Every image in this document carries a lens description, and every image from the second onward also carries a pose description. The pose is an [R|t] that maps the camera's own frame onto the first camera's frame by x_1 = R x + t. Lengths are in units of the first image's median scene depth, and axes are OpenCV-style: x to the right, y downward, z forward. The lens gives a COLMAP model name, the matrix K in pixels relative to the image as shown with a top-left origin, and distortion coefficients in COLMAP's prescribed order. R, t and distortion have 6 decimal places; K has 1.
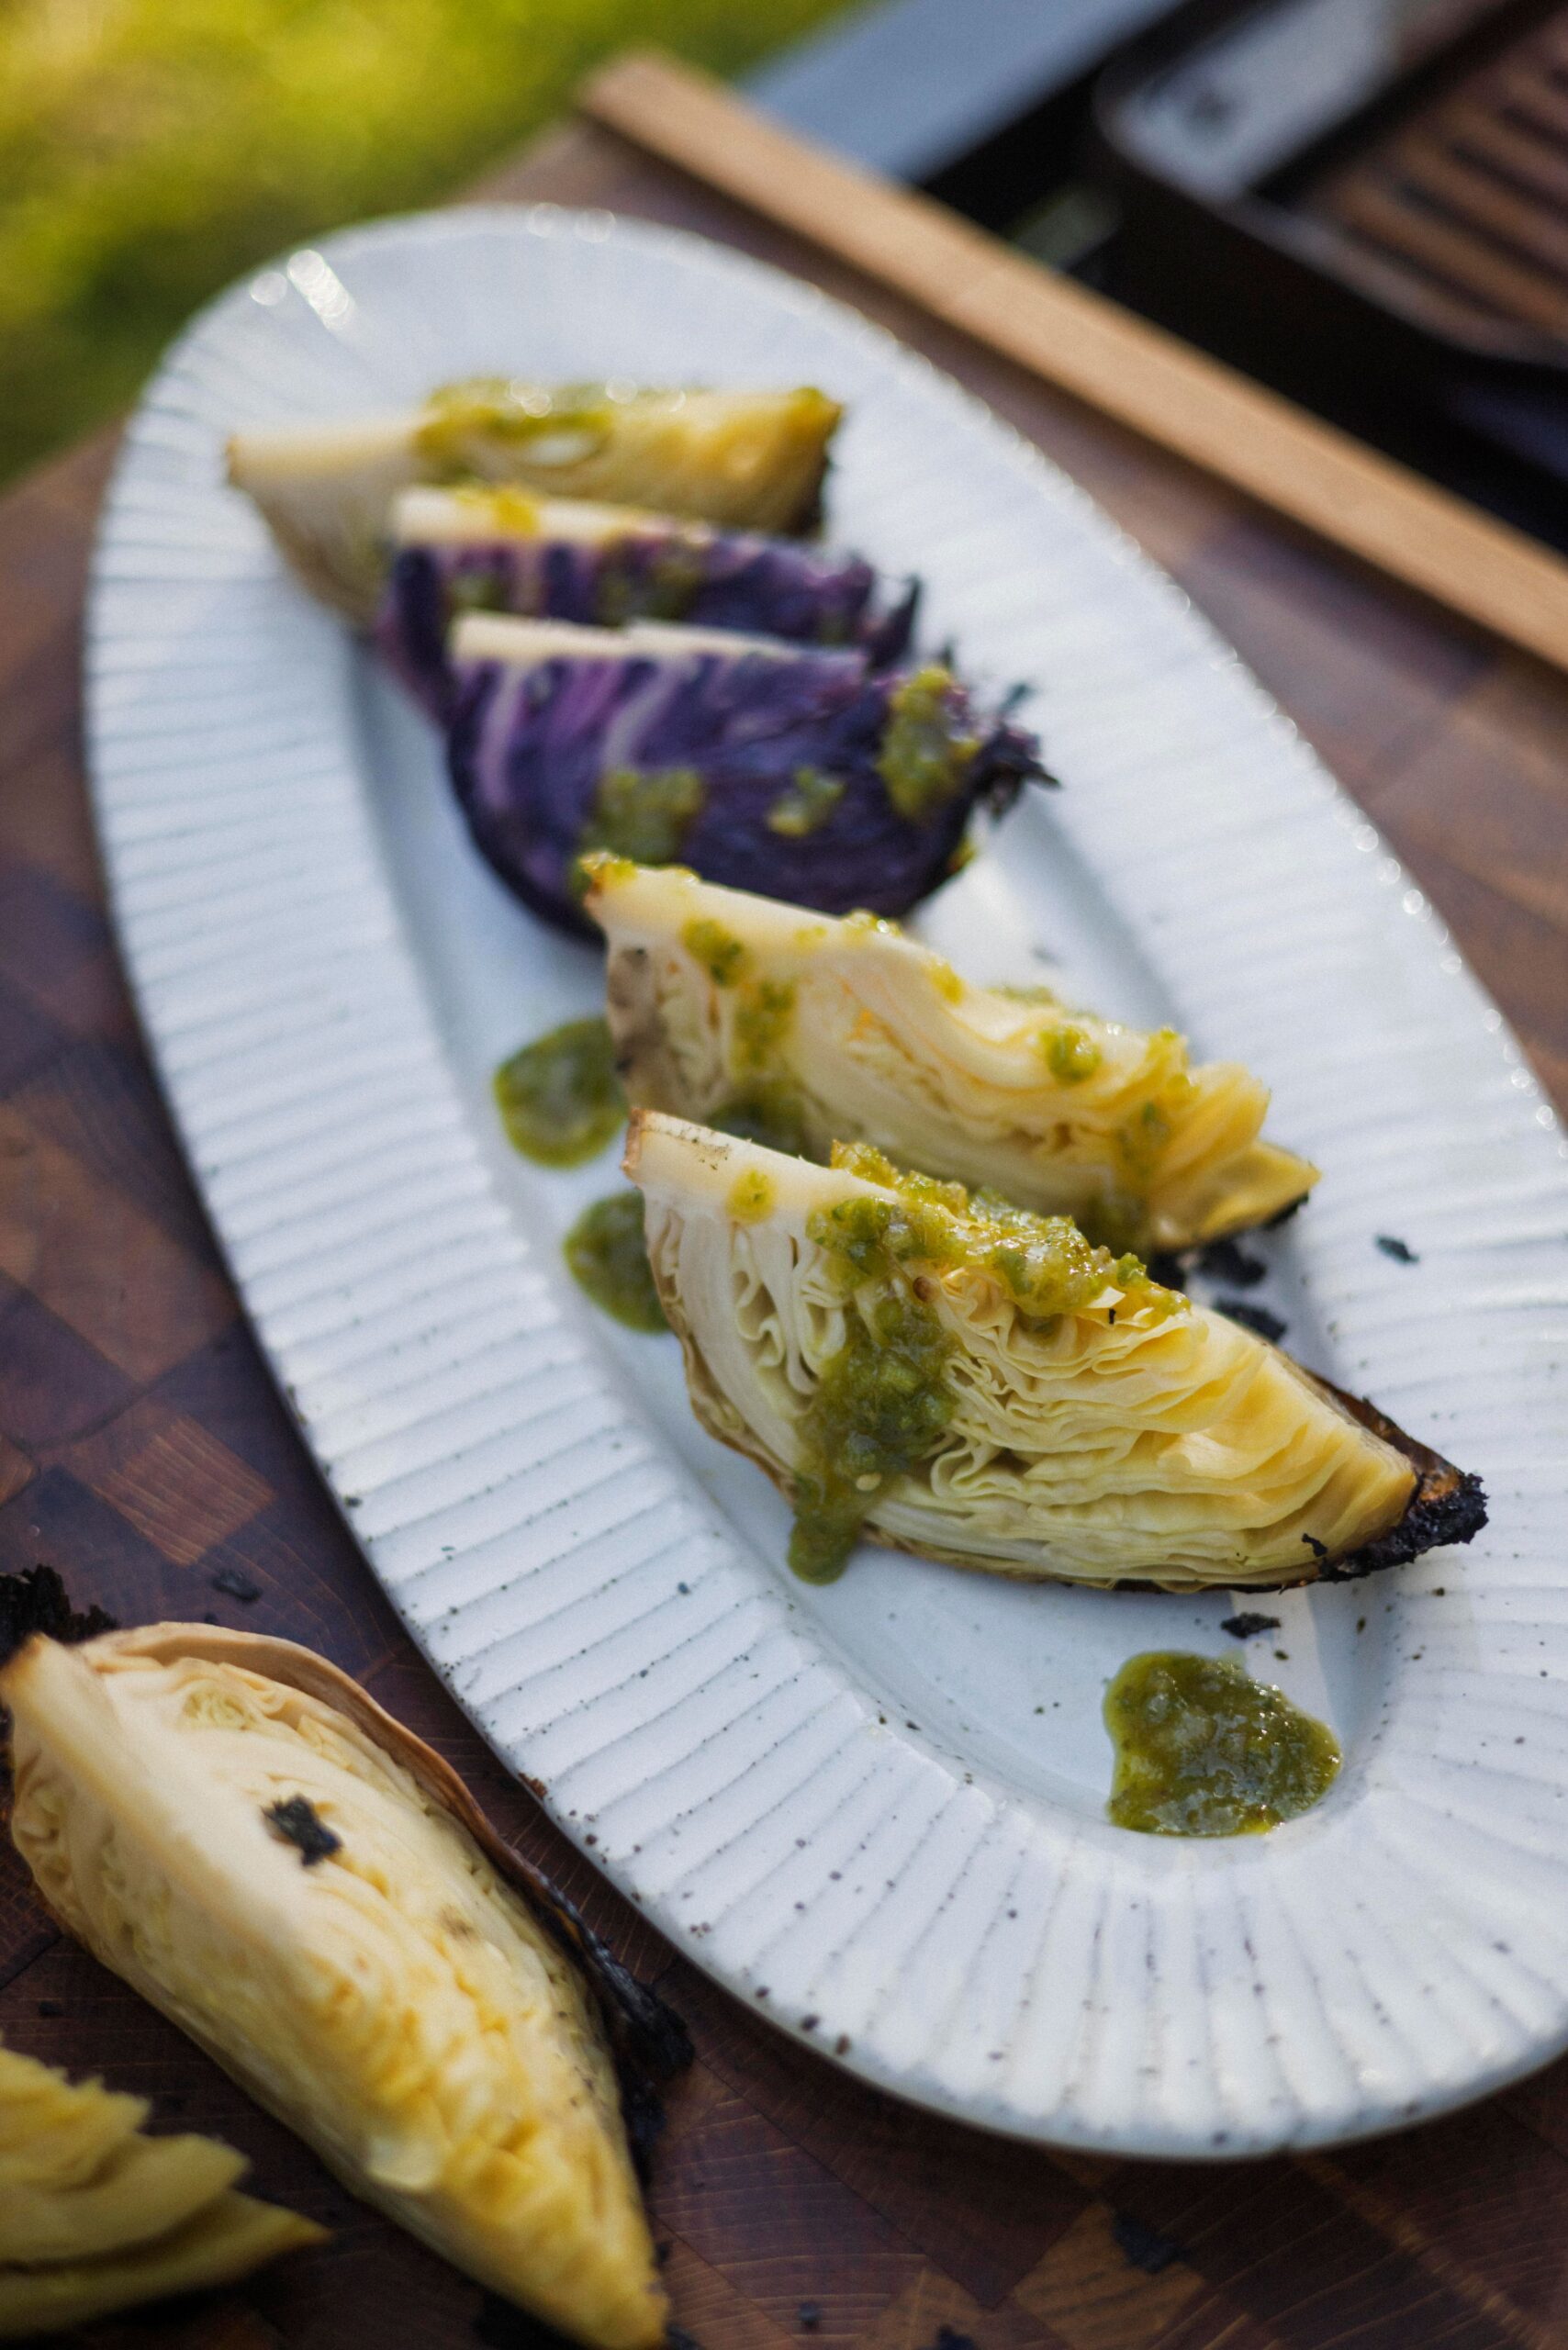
lens RADIAL K [[3742.8, 0, 784.0], [0, 3742.8, 1175.0], [0, 0, 1]] dist [0.010794, -0.092386]
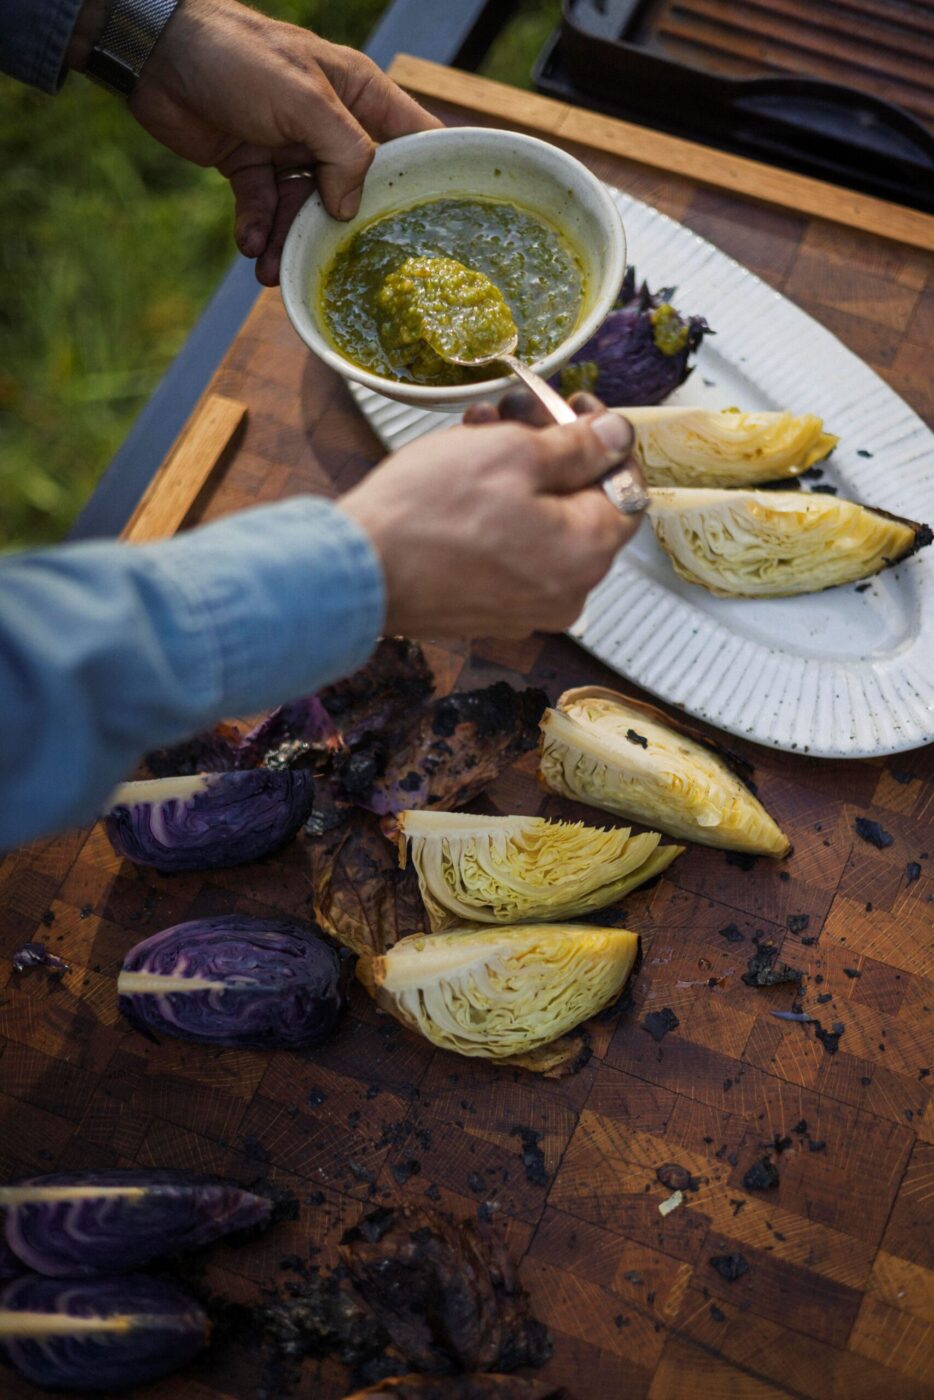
lens RADIAL K [[2013.1, 0, 467.0], [0, 2013.1, 700.0], [0, 0, 1]] dist [0.010441, 0.021690]
pose [[0.946281, -0.305689, 0.105391, -0.409768], [0.278398, 0.936026, 0.215292, -0.256072], [-0.164462, -0.174386, 0.970846, -0.628224]]
